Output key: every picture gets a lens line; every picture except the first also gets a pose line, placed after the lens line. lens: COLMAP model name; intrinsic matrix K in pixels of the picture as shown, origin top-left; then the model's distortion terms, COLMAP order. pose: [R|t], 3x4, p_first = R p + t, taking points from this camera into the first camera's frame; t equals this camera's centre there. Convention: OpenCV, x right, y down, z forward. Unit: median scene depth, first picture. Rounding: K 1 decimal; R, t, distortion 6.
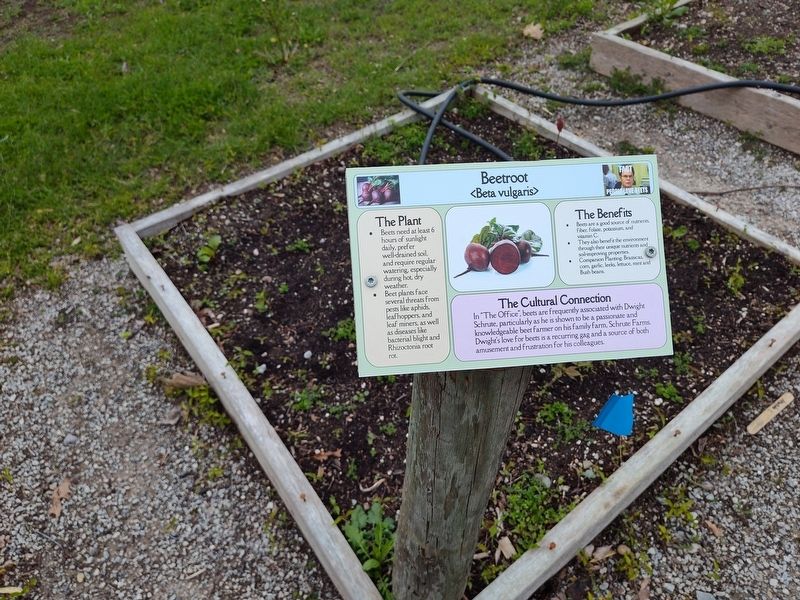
lens RADIAL K [[541.2, 0, 400.0], [0, 541.2, 300.0], [0, 0, 1]] dist [0.039164, -0.059234]
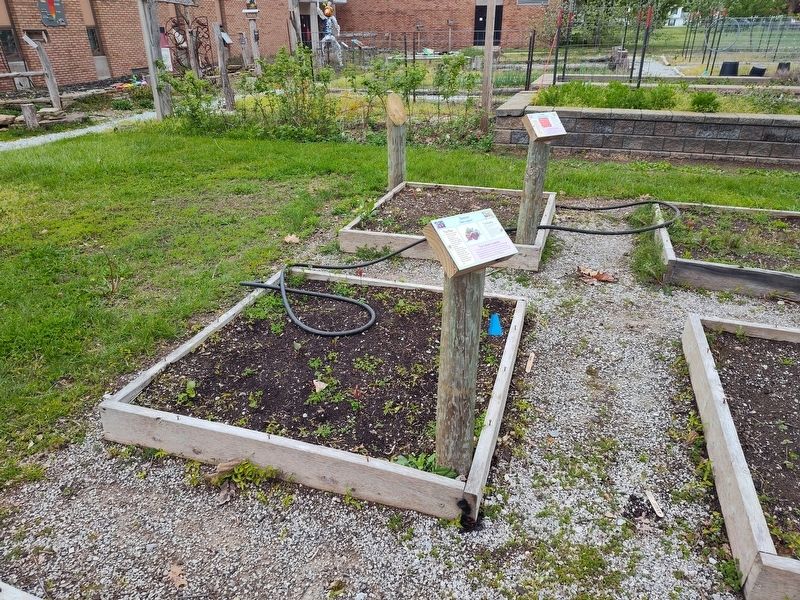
lens RADIAL K [[532.6, 0, 401.4], [0, 532.6, 311.0], [0, 0, 1]] dist [0.040518, -0.054038]
pose [[0.814530, -0.229505, 0.532792, -1.867223], [0.407051, 0.880483, -0.243020, 0.868609], [-0.413340, 0.414821, 0.810601, -1.245173]]
